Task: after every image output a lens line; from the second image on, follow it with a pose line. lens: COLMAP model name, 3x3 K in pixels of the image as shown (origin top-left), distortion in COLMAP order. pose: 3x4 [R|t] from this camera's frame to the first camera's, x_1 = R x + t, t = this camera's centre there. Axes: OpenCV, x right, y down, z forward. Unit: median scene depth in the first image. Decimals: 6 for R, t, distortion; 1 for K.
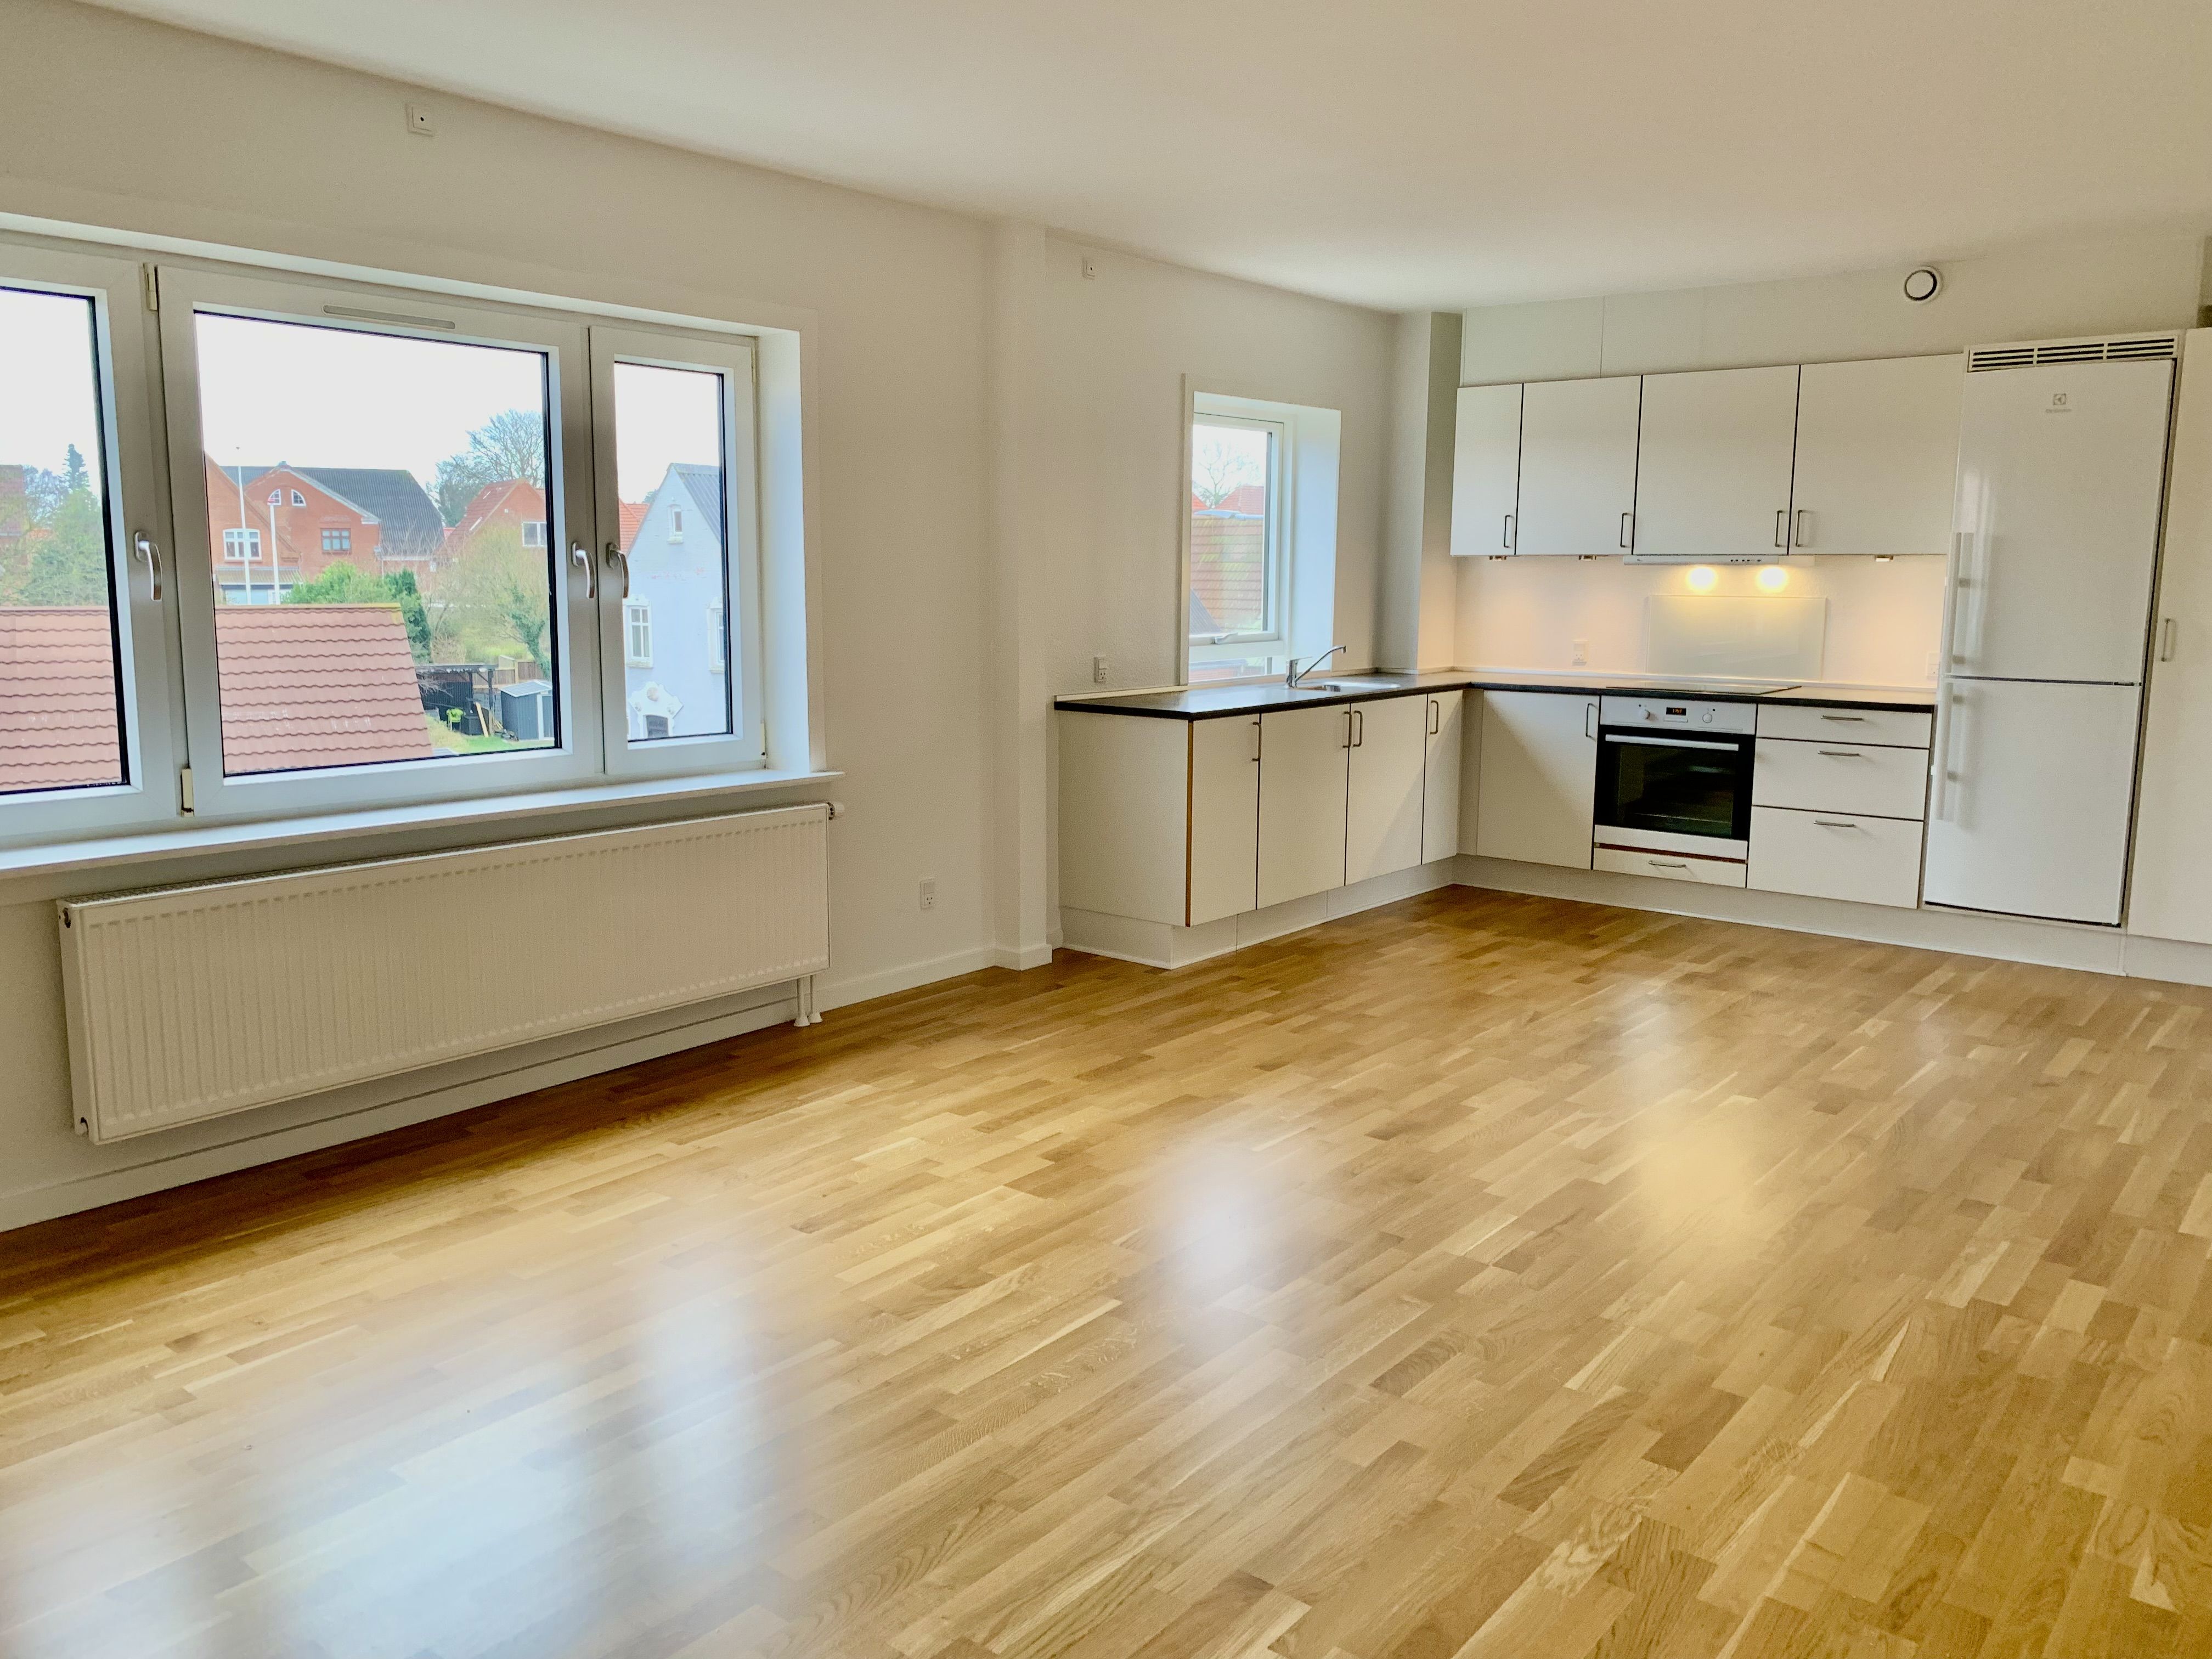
lens RADIAL K [[1695.2, 0, 1106.0], [0, 1695.2, 829.5], [0, 0, 1]] dist [0.002572, 0.009098]
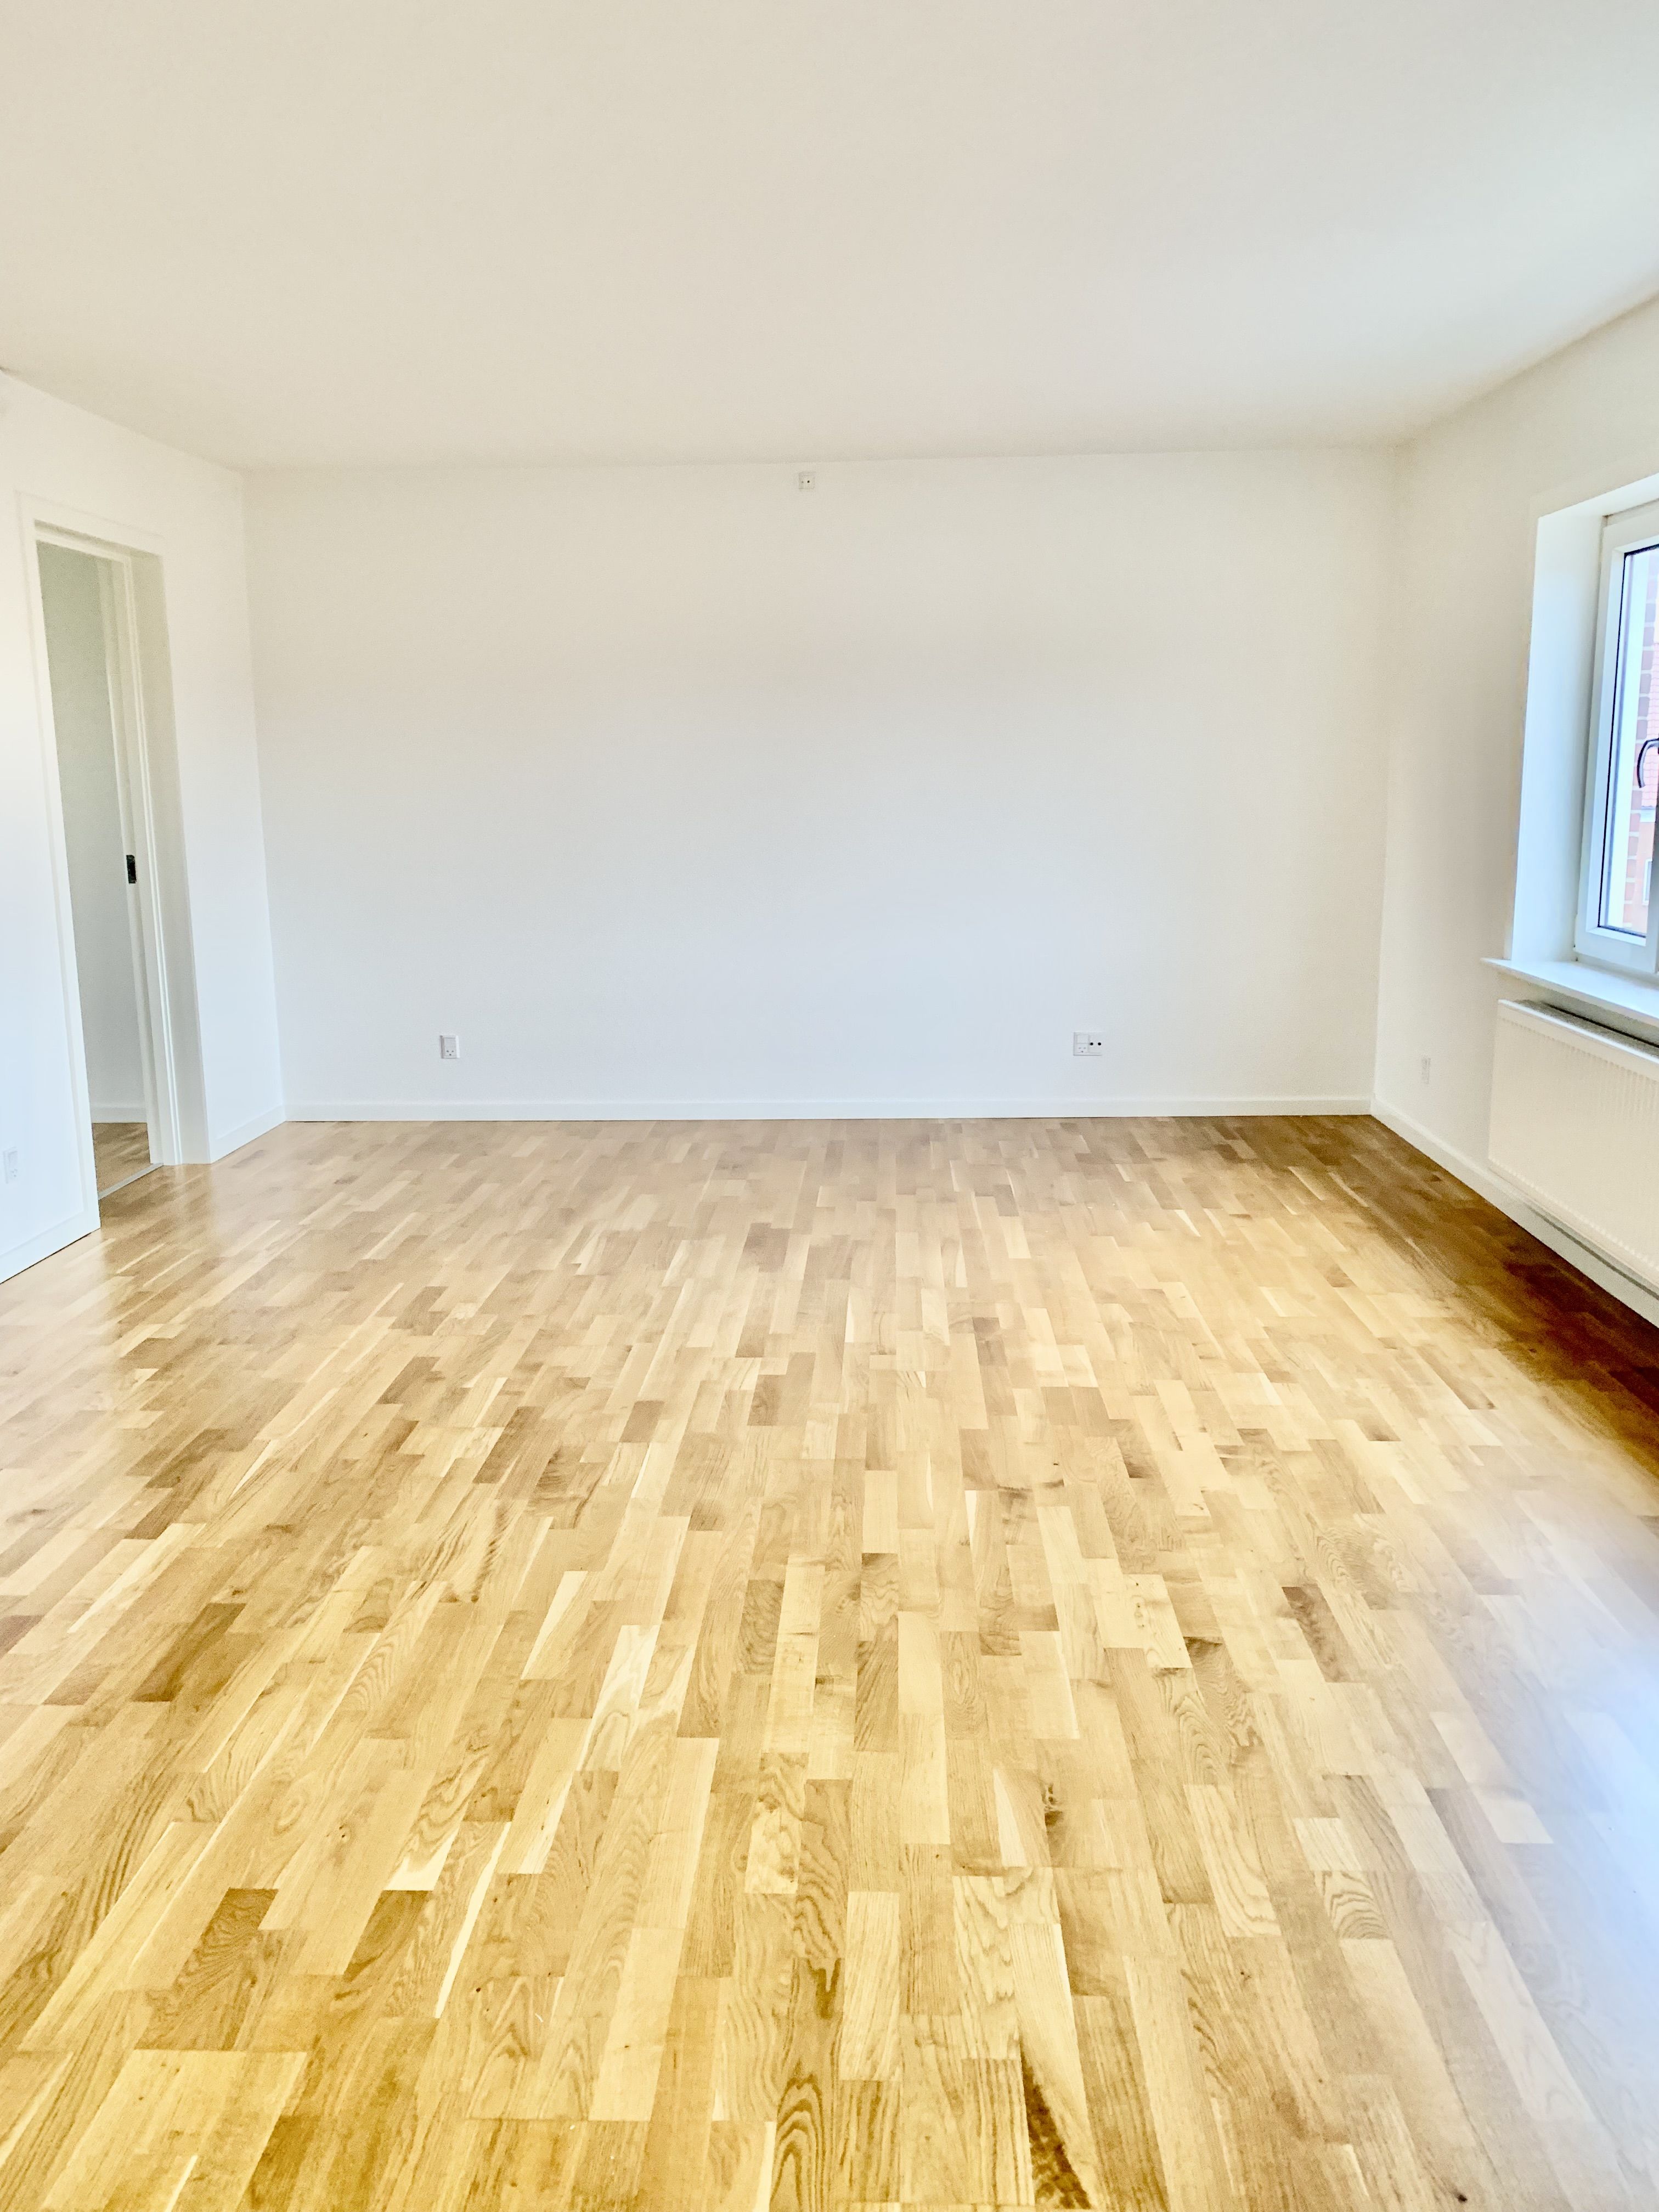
lens RADIAL K [[1747.0, 0, 750.5], [0, 1747.0, 1102.8], [0, 0, 1]] dist [0.046270, 0.002304]
pose [[-0.832567, 0.109935, -0.542906, 0.373261], [-0.079296, 0.946359, 0.313236, -0.145731], [0.548220, 0.303841, -0.779189, 0.944483]]
